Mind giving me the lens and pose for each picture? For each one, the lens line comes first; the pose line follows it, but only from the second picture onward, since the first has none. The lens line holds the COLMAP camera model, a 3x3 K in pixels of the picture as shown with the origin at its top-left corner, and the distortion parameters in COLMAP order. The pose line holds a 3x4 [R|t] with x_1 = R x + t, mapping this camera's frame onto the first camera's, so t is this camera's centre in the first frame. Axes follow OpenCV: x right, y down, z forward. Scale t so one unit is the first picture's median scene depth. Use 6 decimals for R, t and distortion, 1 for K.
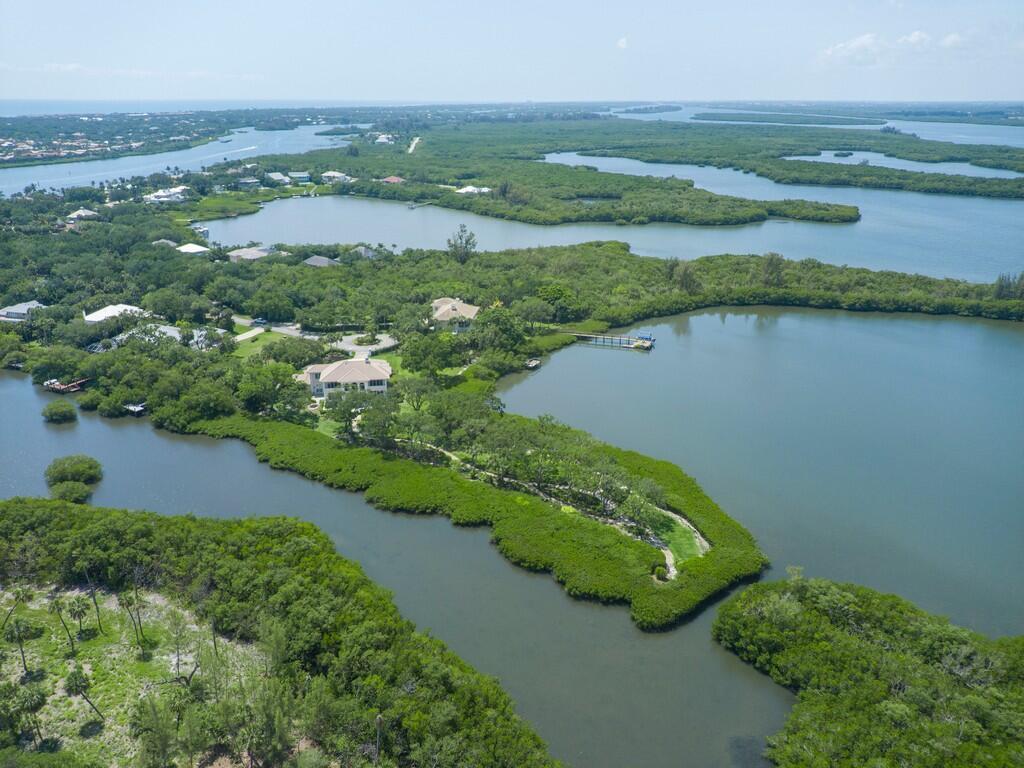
lens RADIAL K [[765.8, 0, 512.0], [0, 765.8, 384.0], [0, 0, 1]] dist [0.113060, -0.192100]
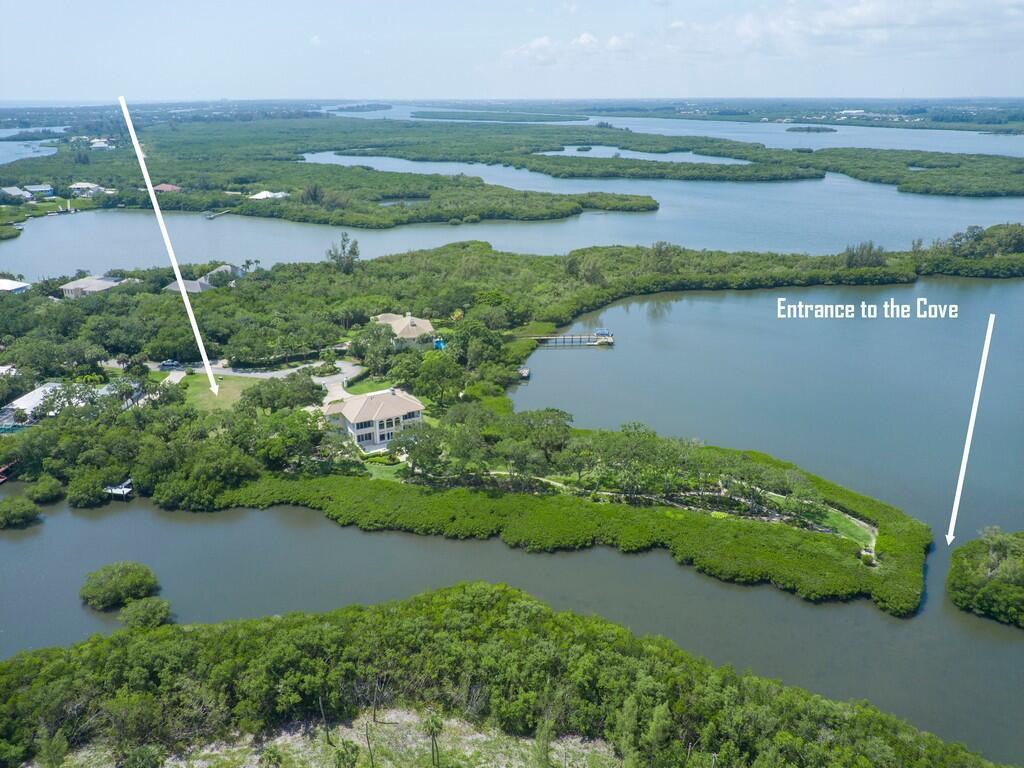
lens RADIAL K [[765.8, 0, 512.0], [0, 765.8, 384.0], [0, 0, 1]] dist [0.113060, -0.192100]
pose [[0.934868, -0.128234, 0.331026, -0.116418], [0.127593, 0.991542, 0.023764, -0.014260], [-0.331273, 0.020020, 0.943322, 0.039314]]
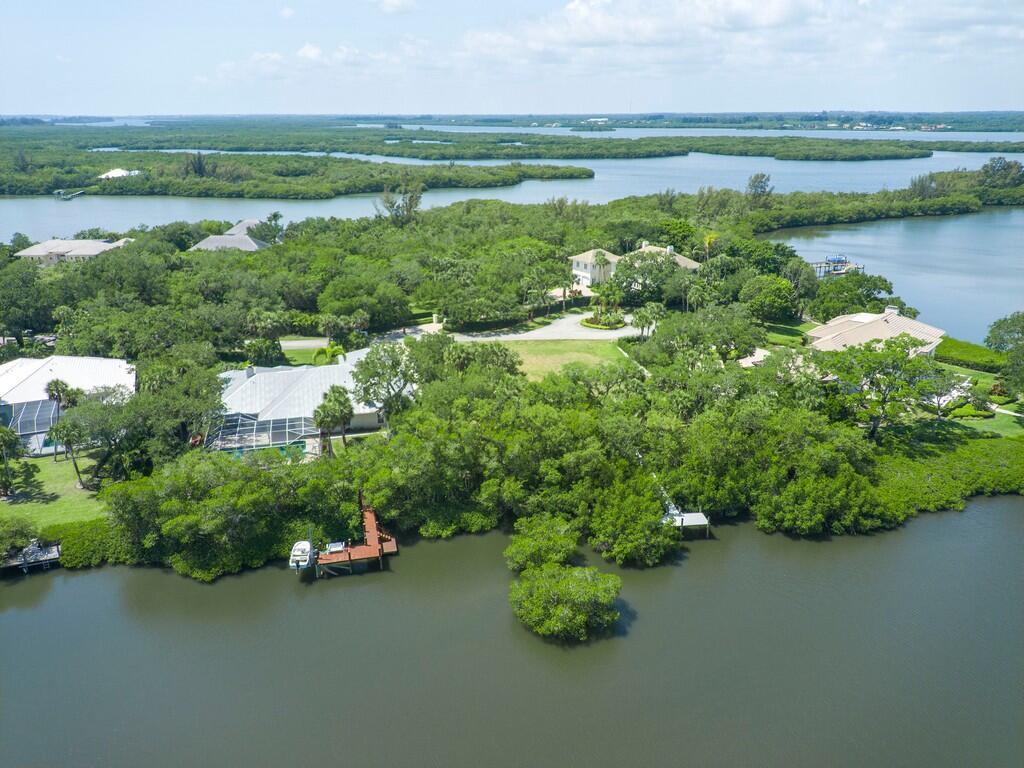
lens RADIAL K [[765.8, 0, 512.0], [0, 765.8, 384.0], [0, 0, 1]] dist [0.113060, -0.192100]
pose [[0.769894, -0.216215, 0.600428, -0.248841], [0.227219, 0.972073, 0.058695, -0.025149], [-0.596351, 0.091240, 0.797522, 0.238414]]
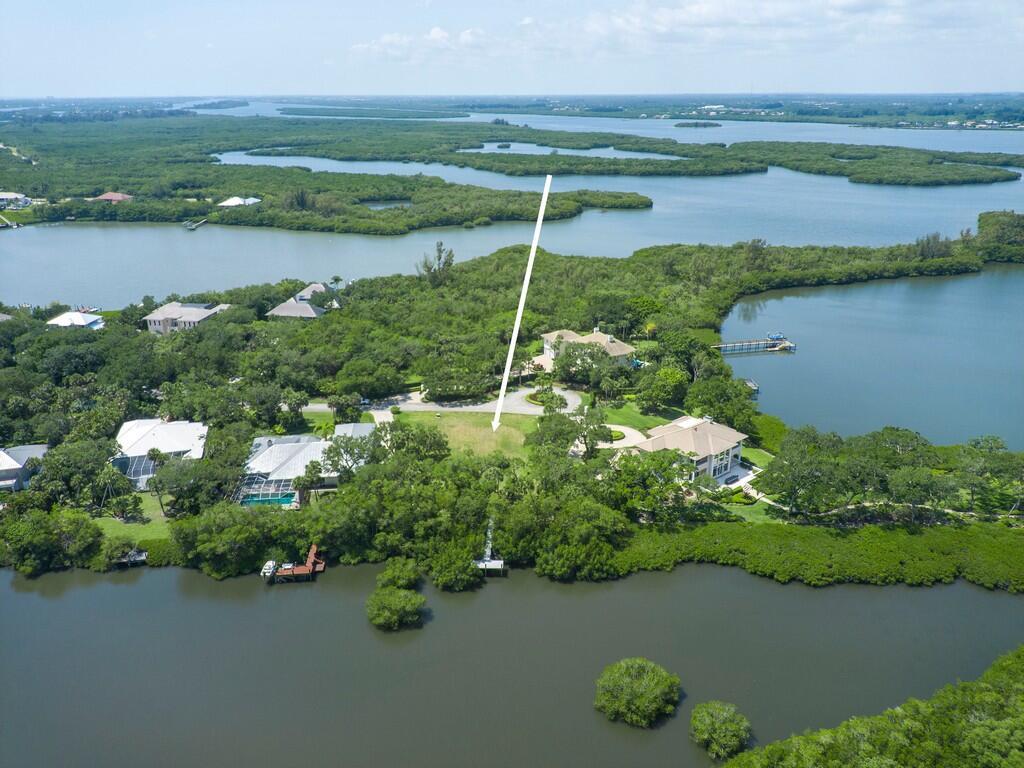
lens RADIAL K [[765.8, 0, 512.0], [0, 765.8, 384.0], [0, 0, 1]] dist [0.113060, -0.192100]
pose [[0.855142, -0.188697, 0.482831, -0.245075], [0.185756, 0.981087, 0.054430, -0.049342], [-0.483970, 0.043144, 0.874020, 0.132650]]
